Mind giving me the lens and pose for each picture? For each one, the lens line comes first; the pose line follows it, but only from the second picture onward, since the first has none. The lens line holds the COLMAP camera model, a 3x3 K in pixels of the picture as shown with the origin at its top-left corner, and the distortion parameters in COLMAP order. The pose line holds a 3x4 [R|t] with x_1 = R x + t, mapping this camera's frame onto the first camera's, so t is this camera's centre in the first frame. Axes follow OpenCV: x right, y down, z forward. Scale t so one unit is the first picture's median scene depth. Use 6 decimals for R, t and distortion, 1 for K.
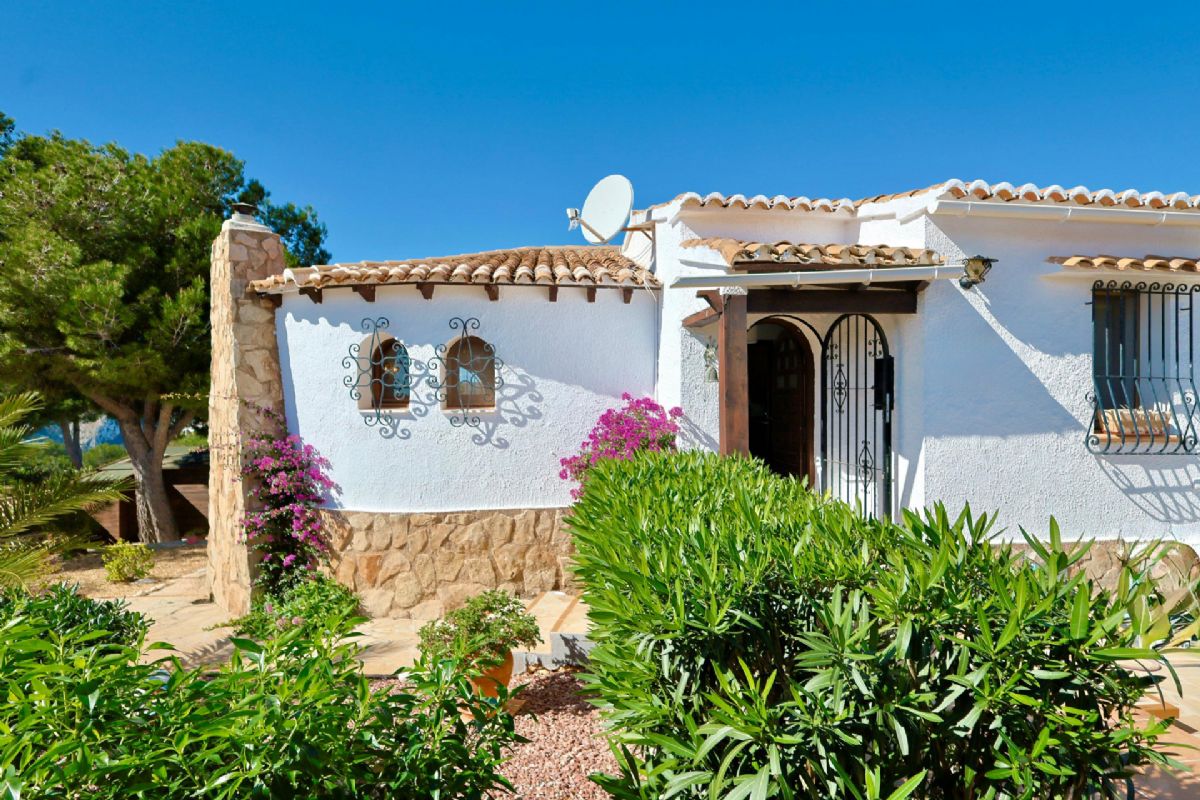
lens RADIAL K [[651.4, 0, 600.1], [0, 651.4, 396.6], [0, 0, 1]] dist [0.003551, 0.002634]
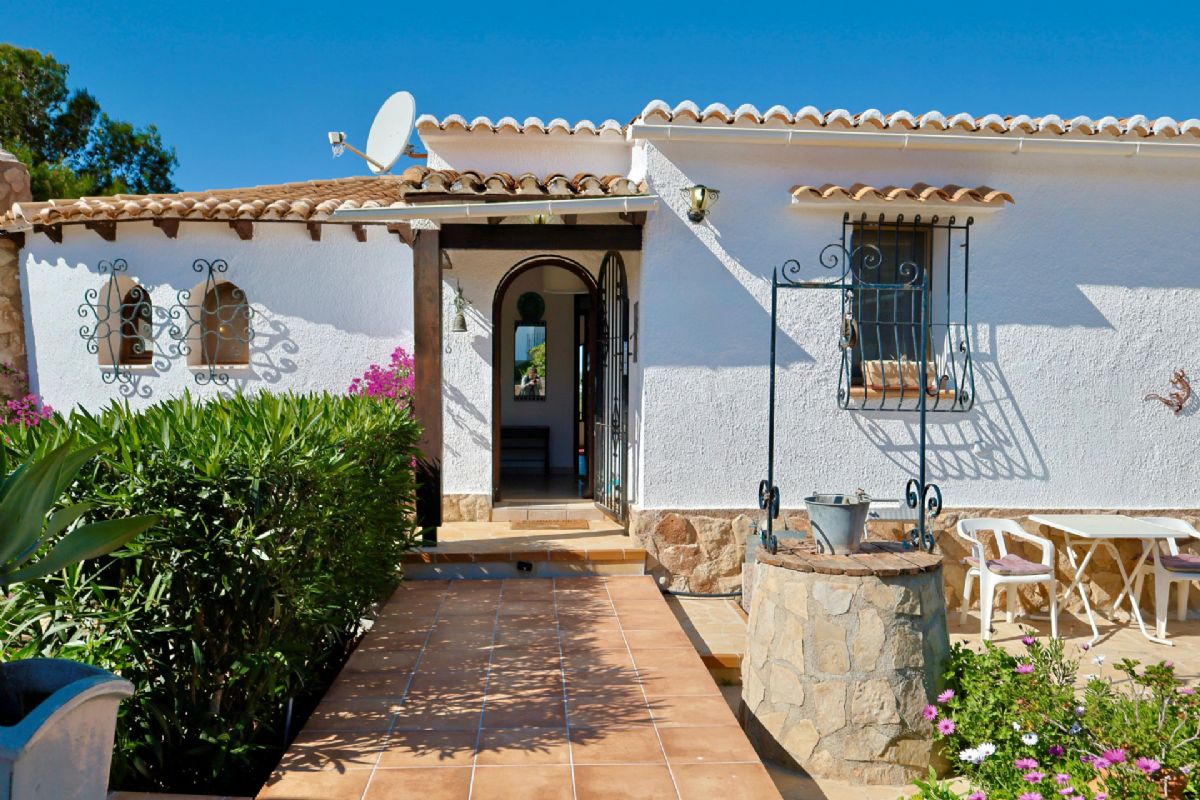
lens RADIAL K [[931.0, 0, 602.7], [0, 931.0, 392.3], [0, 0, 1]] dist [0.017998, -0.003684]
pose [[0.997811, 0.008403, -0.065590, 0.389365], [-0.008114, 0.999956, 0.004660, 0.046179], [0.065626, -0.004118, 0.997836, -0.209340]]
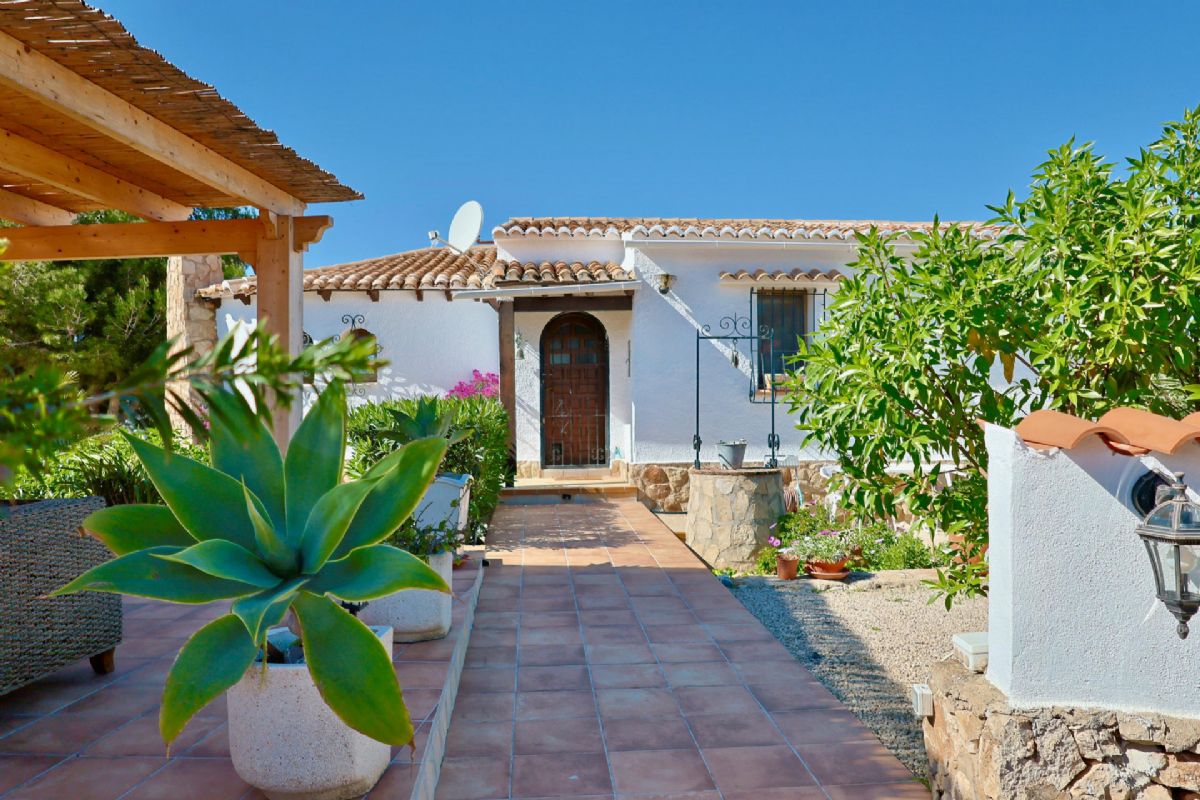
lens RADIAL K [[931.0, 0, 597.2], [0, 931.0, 397.7], [0, 0, 1]] dist [0.017998, -0.003684]
pose [[0.997767, -0.009257, -0.066143, 0.409997], [0.008868, 0.999942, -0.006163, 0.064700], [0.066197, 0.005563, 0.997791, -0.865740]]
